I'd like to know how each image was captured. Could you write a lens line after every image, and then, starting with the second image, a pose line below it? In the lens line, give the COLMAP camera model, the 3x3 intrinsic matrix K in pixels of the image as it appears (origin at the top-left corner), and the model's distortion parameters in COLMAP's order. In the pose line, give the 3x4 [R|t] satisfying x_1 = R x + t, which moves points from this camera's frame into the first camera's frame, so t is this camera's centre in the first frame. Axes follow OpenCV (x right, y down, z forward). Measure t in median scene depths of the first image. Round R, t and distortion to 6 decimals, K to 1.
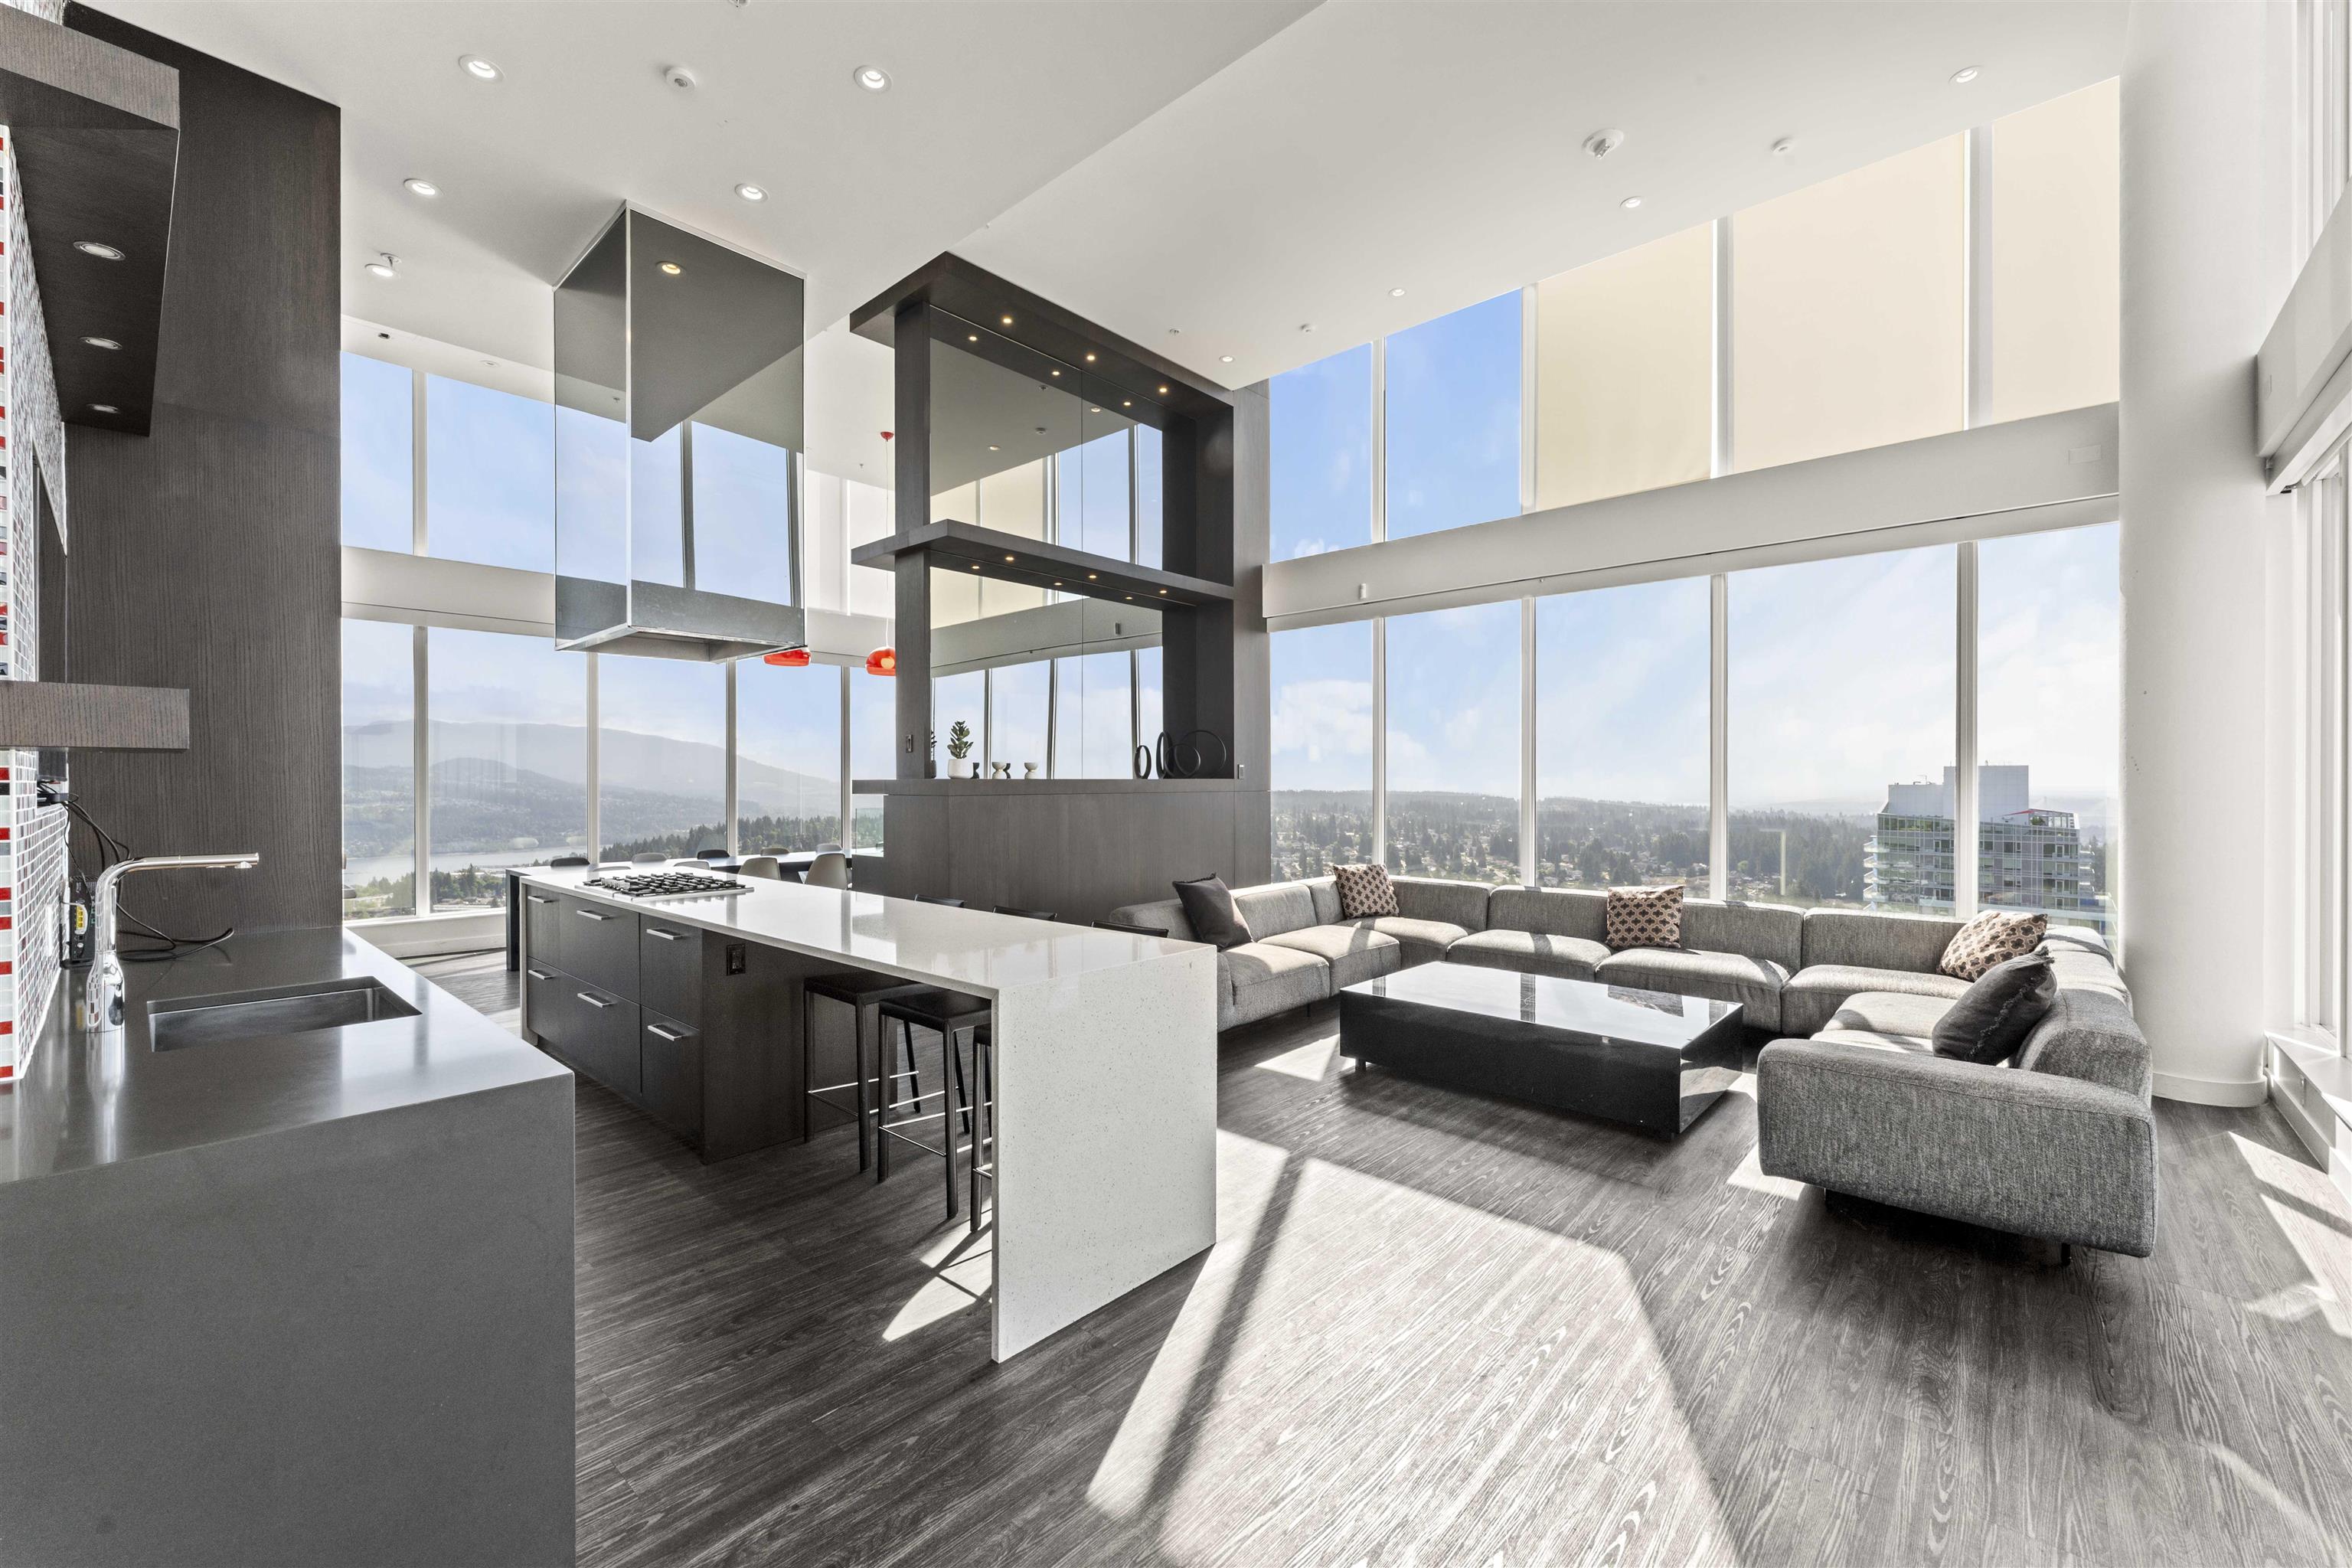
lens RADIAL K [[955.3, 0, 1158.8], [0, 955.3, 781.8], [0, 0, 1]] dist [0.000625, -0.000053]
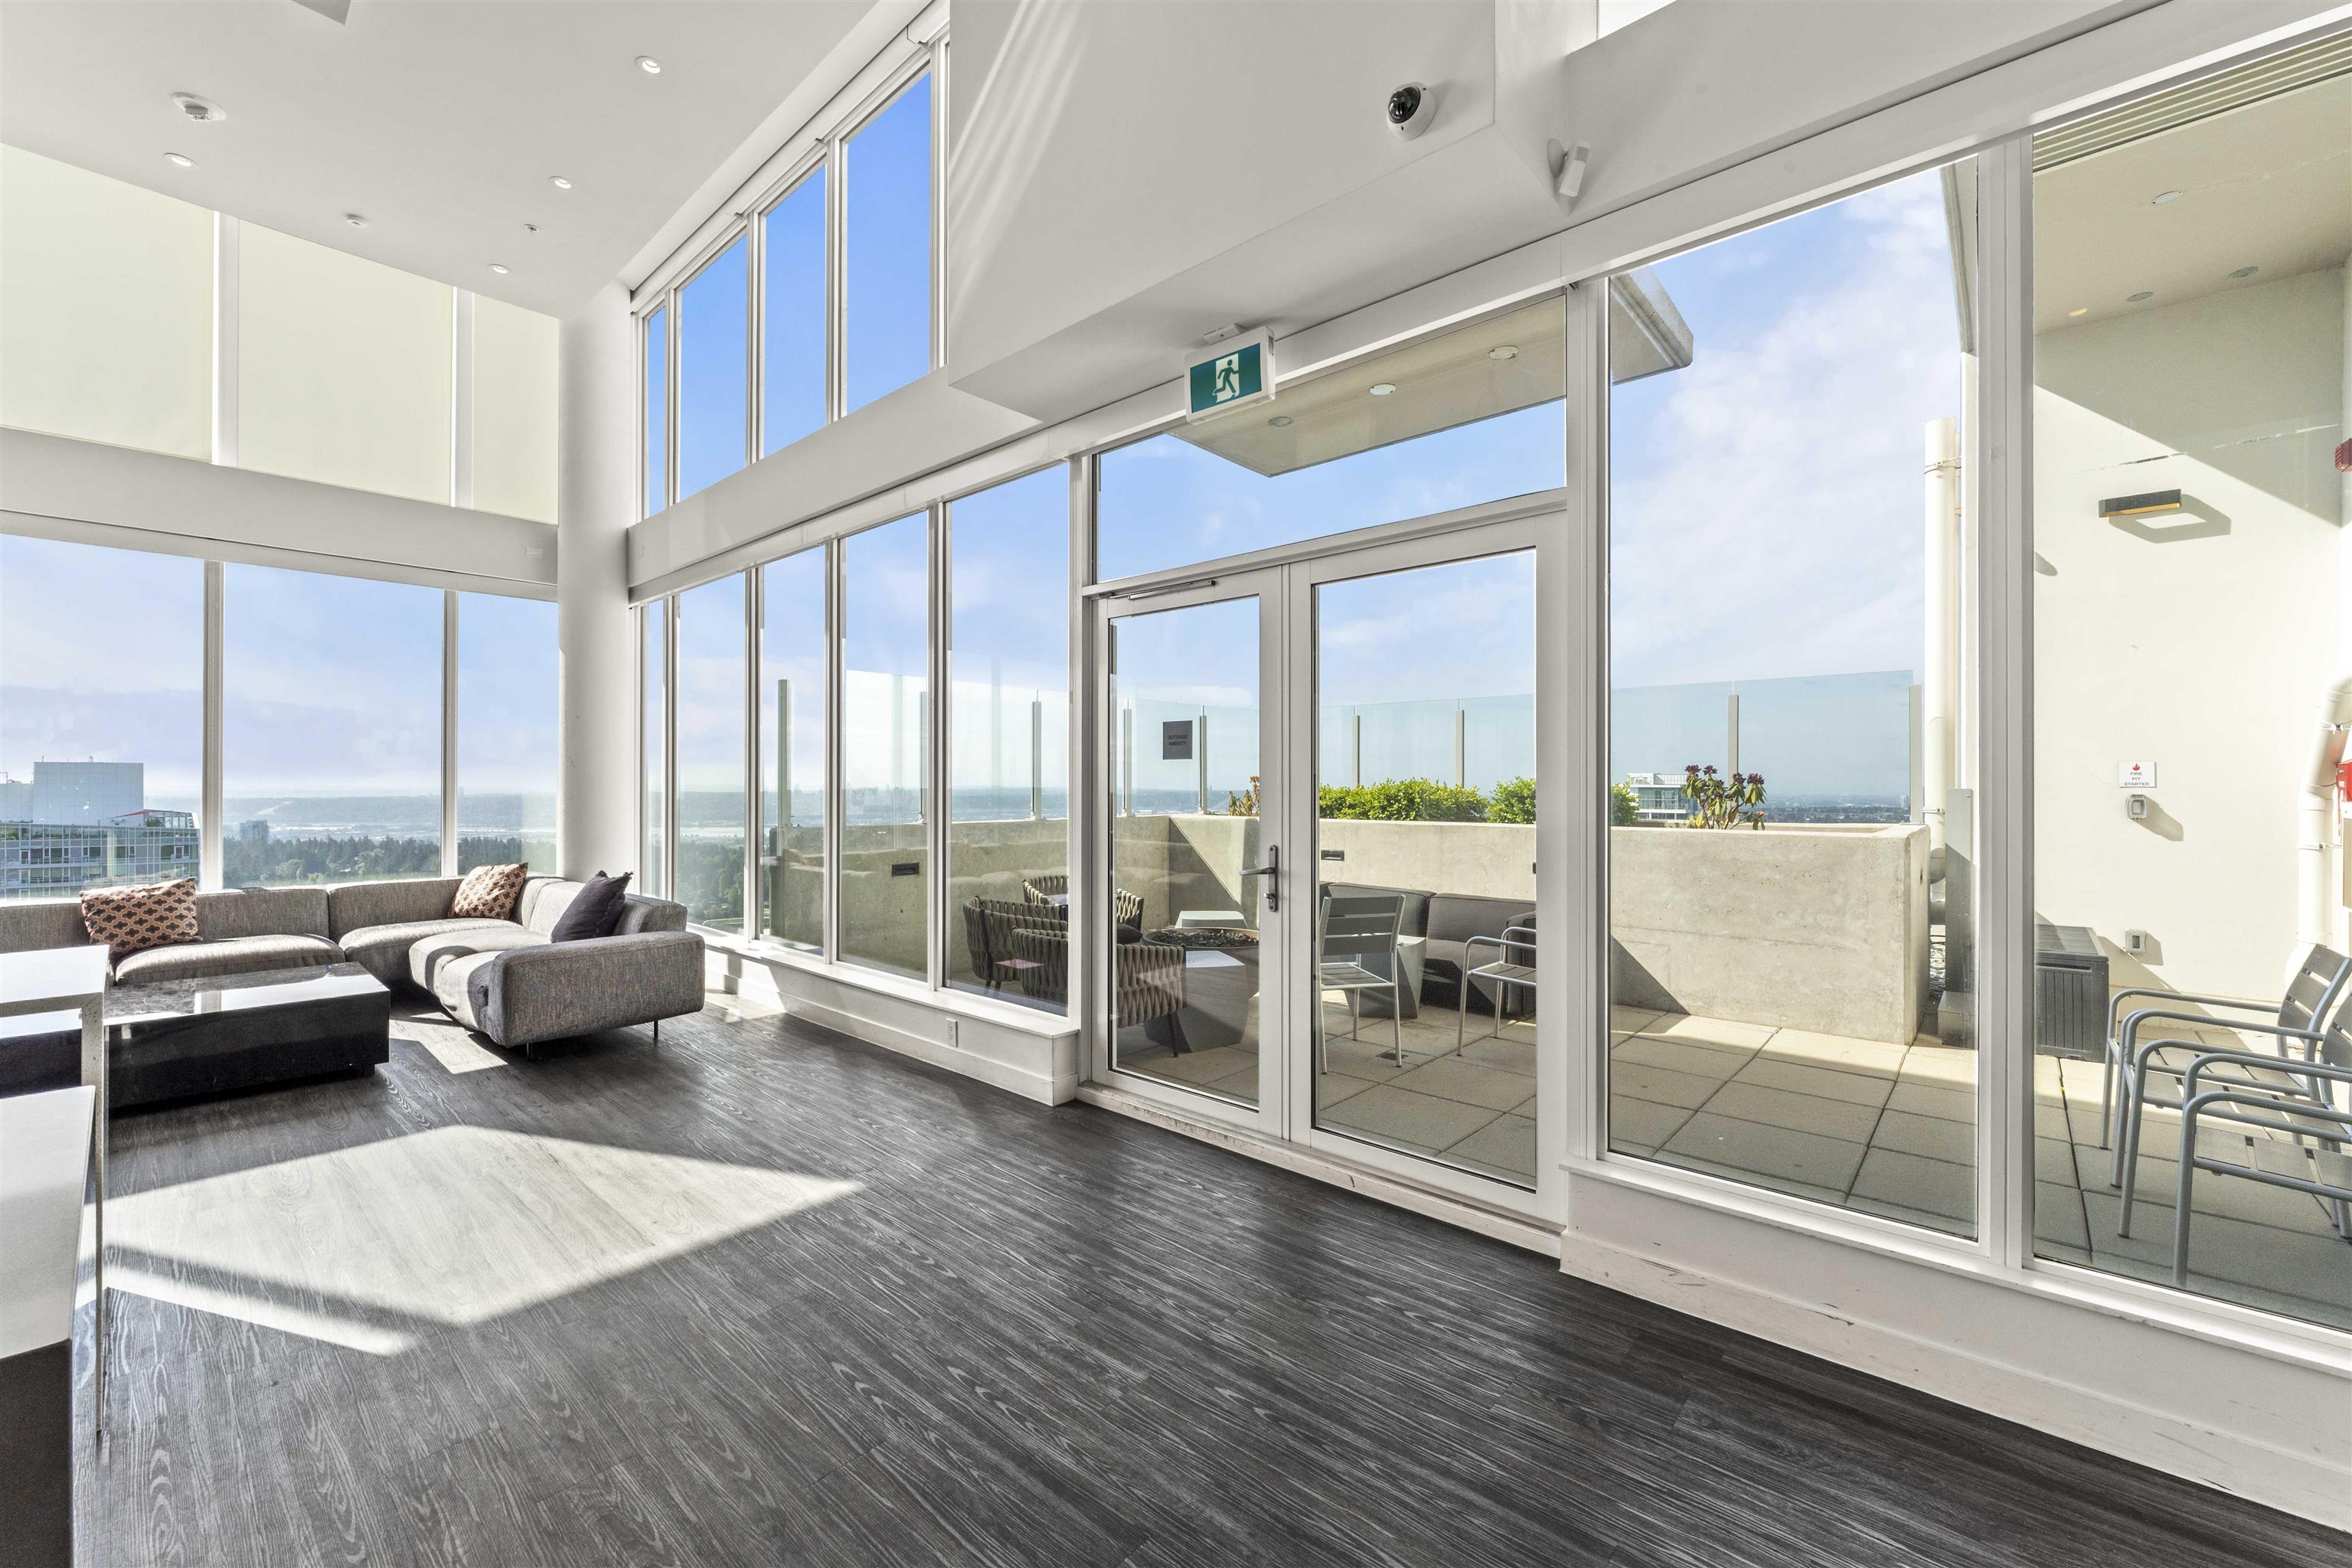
lens RADIAL K [[933.4, 0, 1166.9], [0, 933.4, 779.7], [0, 0, 1]] dist [0.000734, 0.000177]
pose [[-0.005903, 0.003860, 0.999975, -0.412049], [-0.002215, 0.999990, -0.003873, 0.011167], [-0.999980, -0.002238, -0.005894, 0.020363]]
